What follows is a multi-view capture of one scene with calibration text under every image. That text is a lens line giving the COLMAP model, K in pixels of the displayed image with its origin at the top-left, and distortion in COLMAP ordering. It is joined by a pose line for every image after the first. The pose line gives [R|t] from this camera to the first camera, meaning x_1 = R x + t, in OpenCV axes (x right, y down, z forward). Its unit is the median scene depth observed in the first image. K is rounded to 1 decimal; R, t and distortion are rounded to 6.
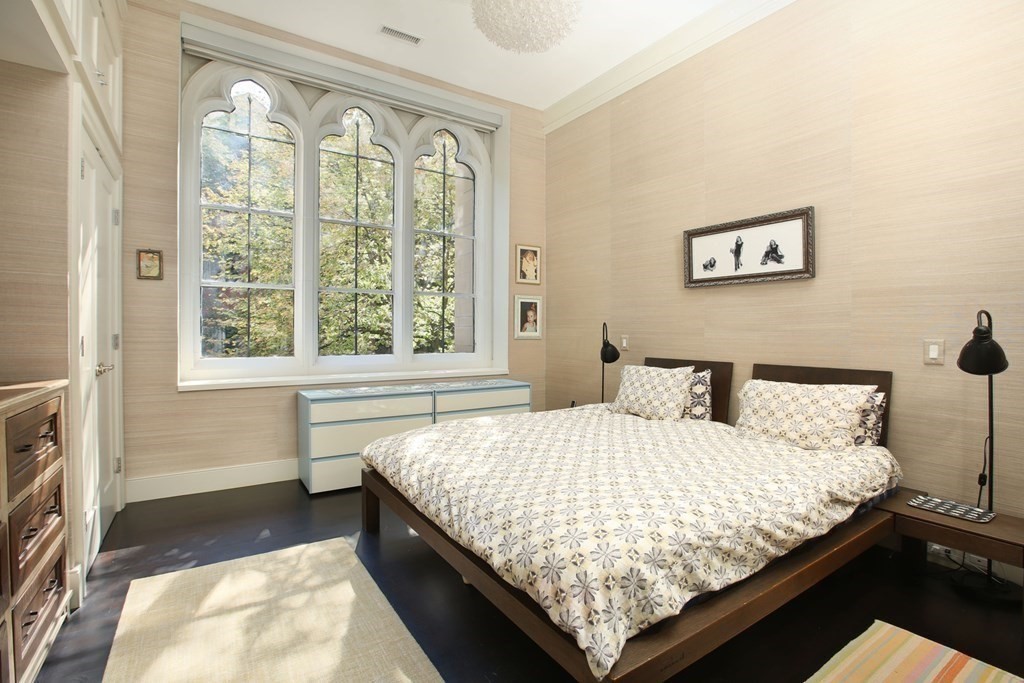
lens RADIAL K [[469.2, 0, 511.9], [0, 469.2, 338.0], [0, 0, 1]] dist [-0.034961, 0.008304]
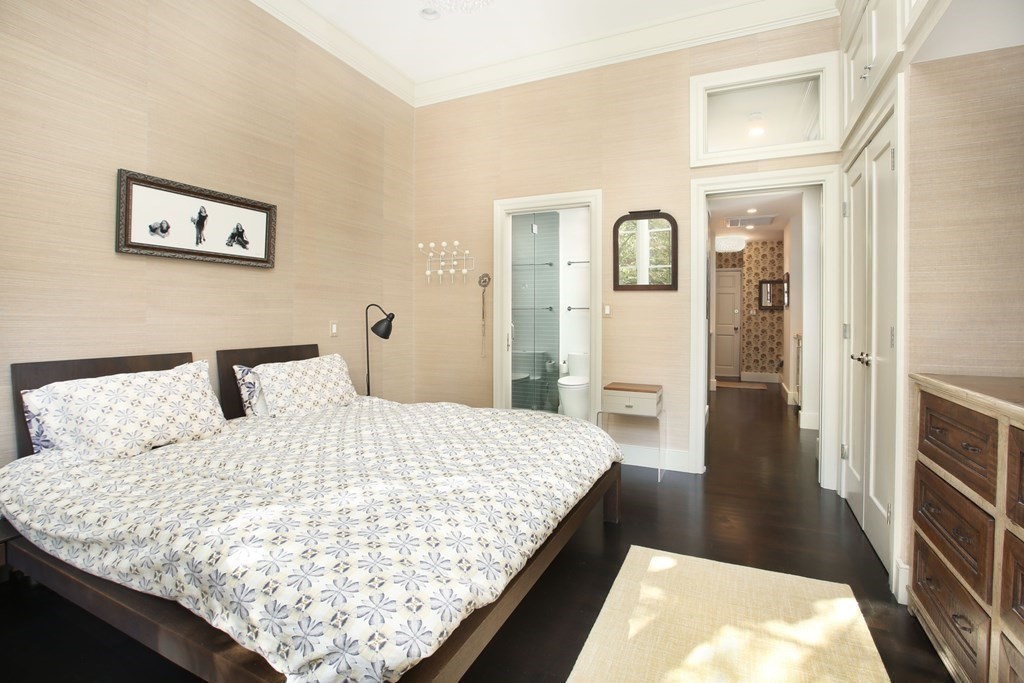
lens RADIAL K [[469.2, 0, 513.5], [0, 469.2, 312.9], [0, 0, 1]] dist [-0.034961, 0.008304]
pose [[-0.509794, -0.012903, 0.860200, -0.563083], [-0.002682, 0.999907, 0.013409, -0.033147], [-0.860292, 0.004528, -0.509781, 0.954523]]
